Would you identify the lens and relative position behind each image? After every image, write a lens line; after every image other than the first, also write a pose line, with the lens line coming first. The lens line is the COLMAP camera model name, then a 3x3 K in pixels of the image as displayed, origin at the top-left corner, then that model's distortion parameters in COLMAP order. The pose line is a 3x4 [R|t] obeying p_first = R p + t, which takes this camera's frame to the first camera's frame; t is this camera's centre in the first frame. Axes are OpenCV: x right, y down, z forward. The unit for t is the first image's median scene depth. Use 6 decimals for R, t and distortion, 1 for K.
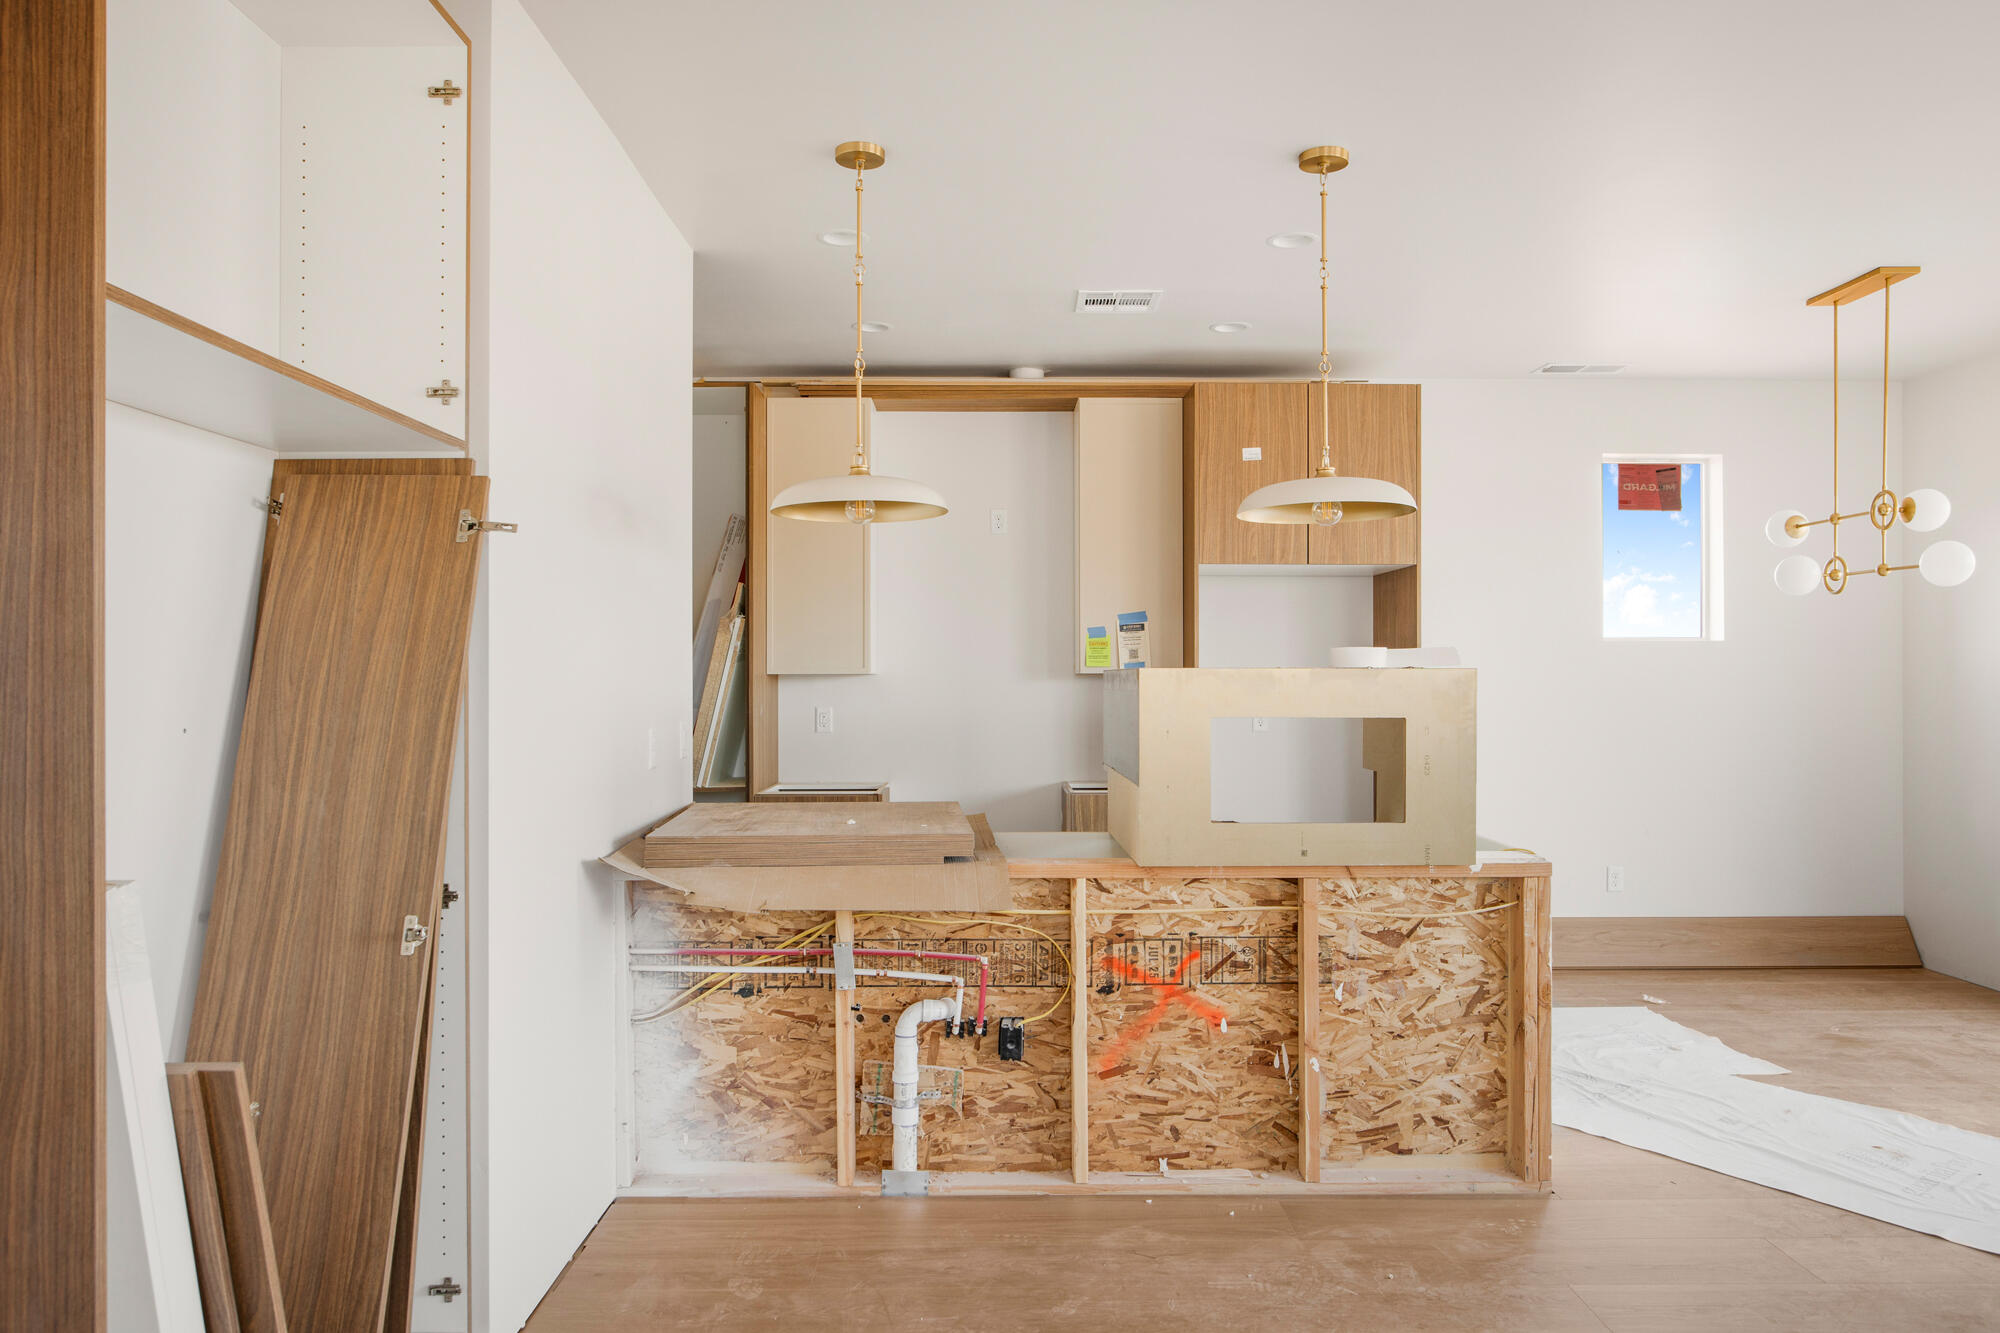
lens RADIAL K [[1325.6, 0, 997.0], [0, 1325.6, 672.1], [0, 0, 1]] dist [-0.029170, 0.024607]
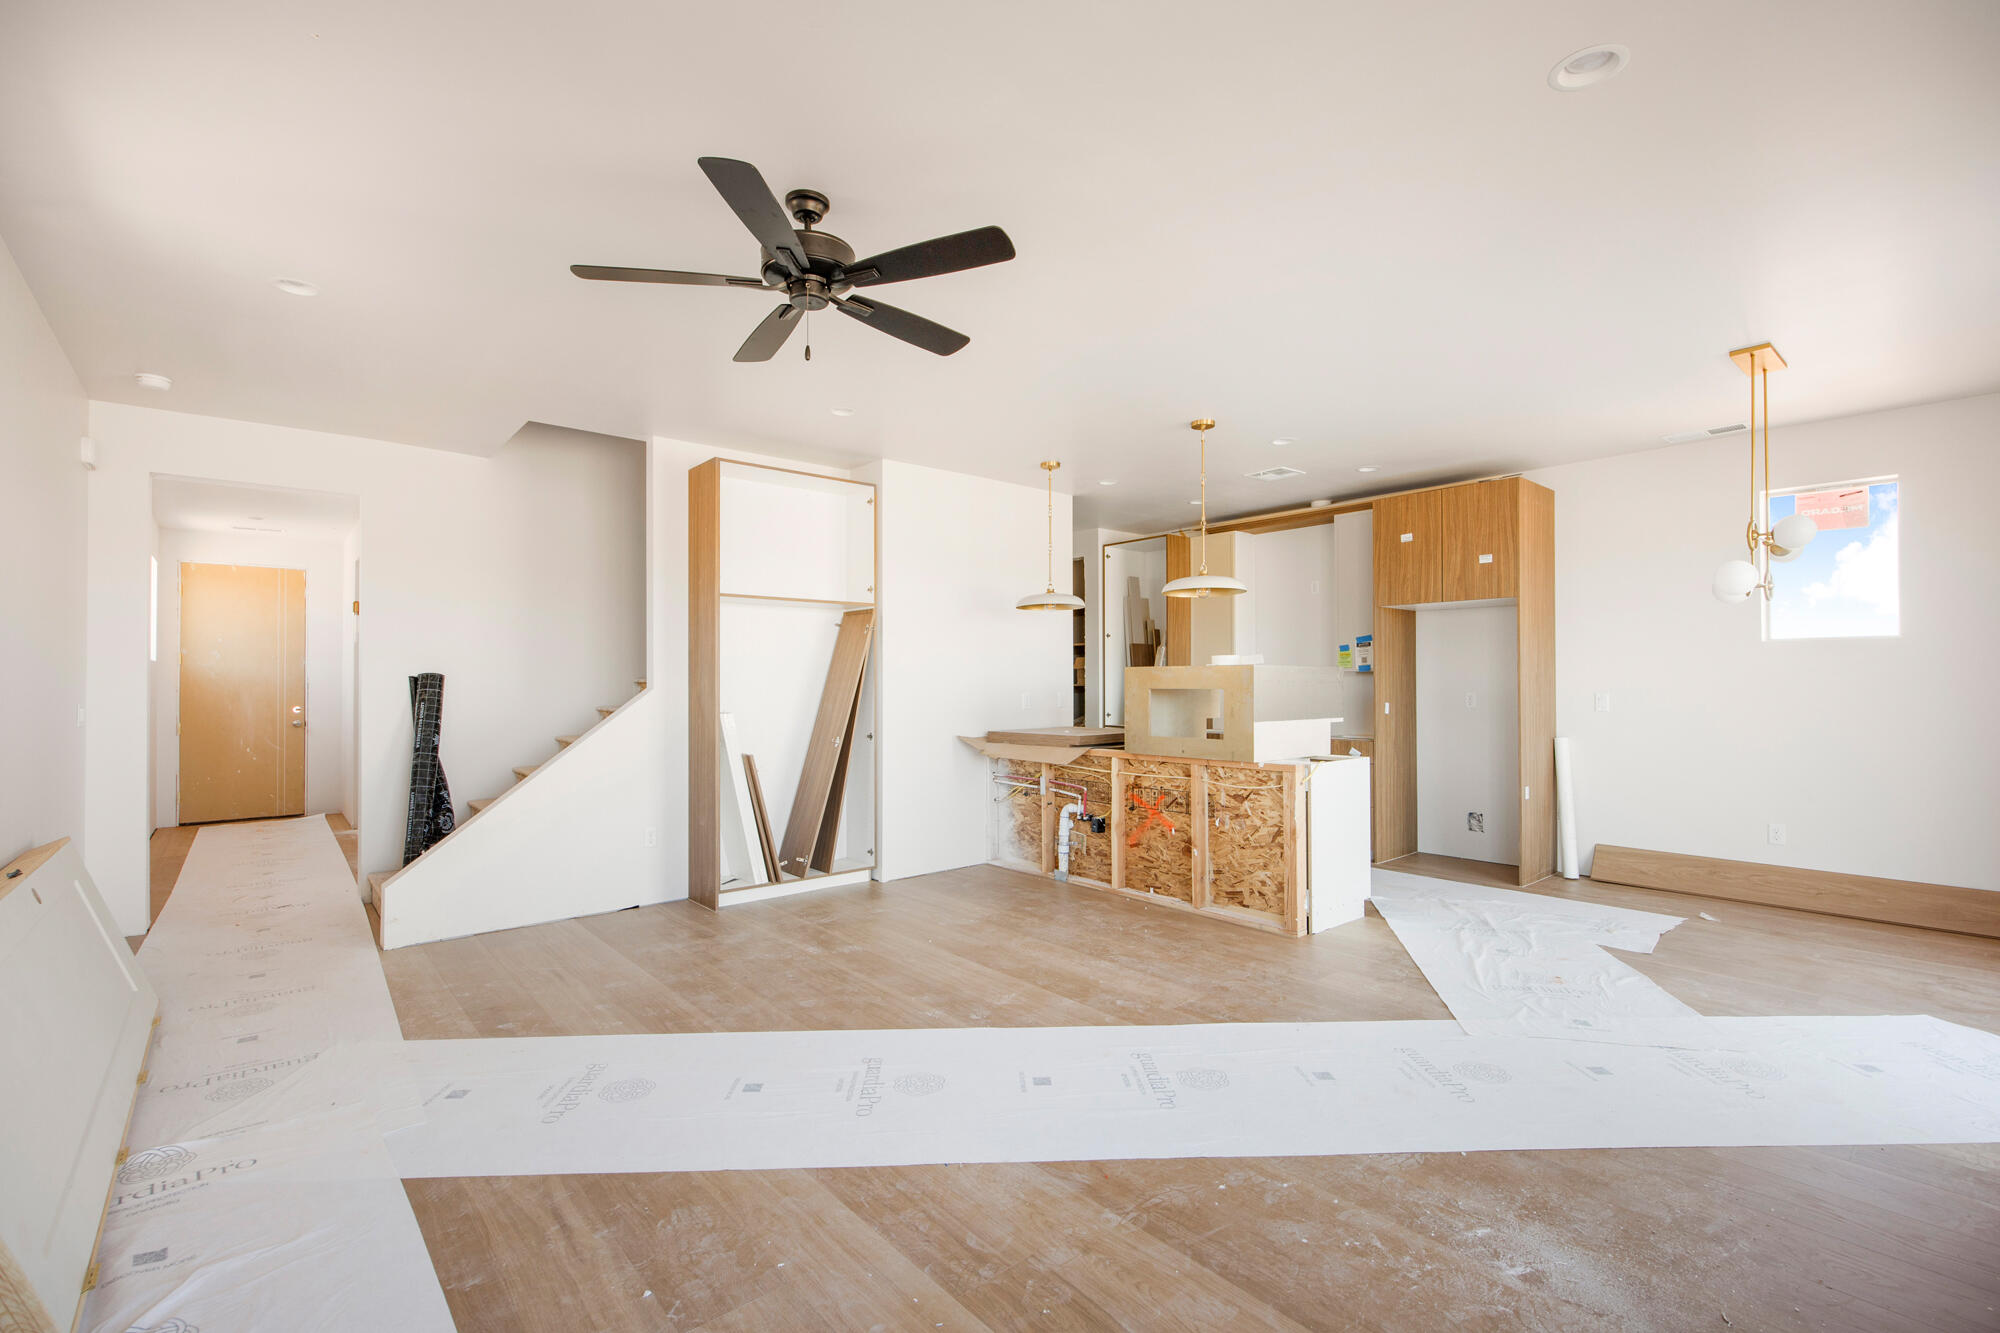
lens RADIAL K [[878.9, 0, 999.2], [0, 878.9, 674.3], [0, 0, 1]] dist [0.000644, -0.000019]
pose [[0.642887, -0.008862, -0.765909, 1.096889], [0.003419, 0.999956, -0.008701, 0.021478], [0.765953, 0.002975, 0.642890, -0.148503]]
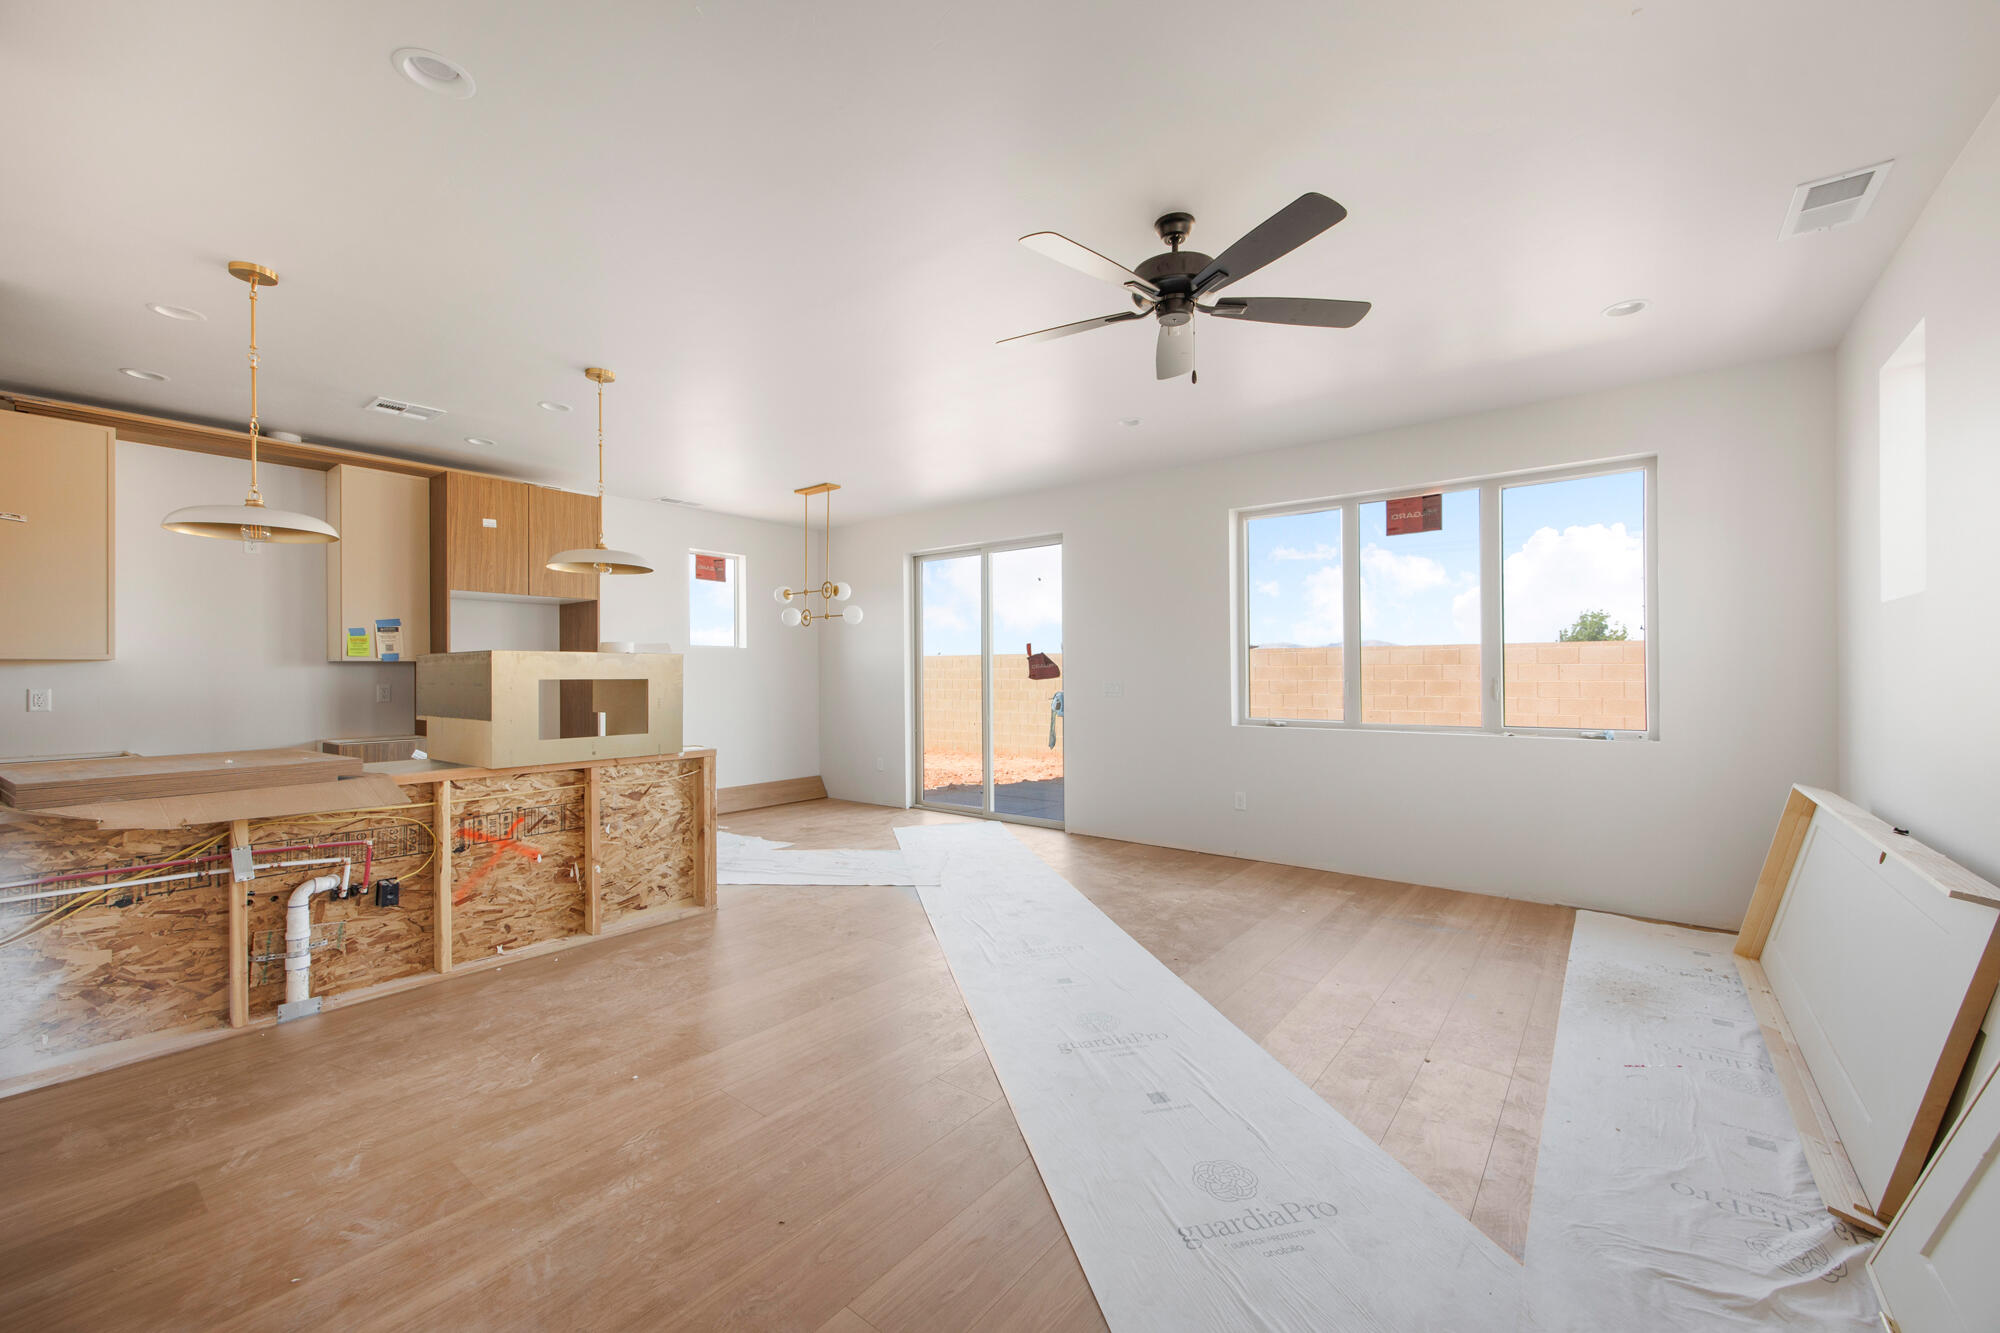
lens RADIAL K [[798.6, 0, 1005.7], [0, 798.6, 669.5], [0, 0, 1]] dist [0.014274, 0.000011]
pose [[0.627521, 0.001111, 0.778599, -0.263820], [0.003589, 0.999984, -0.004319, 0.027015], [-0.778592, 0.005504, 0.627507, -0.135011]]
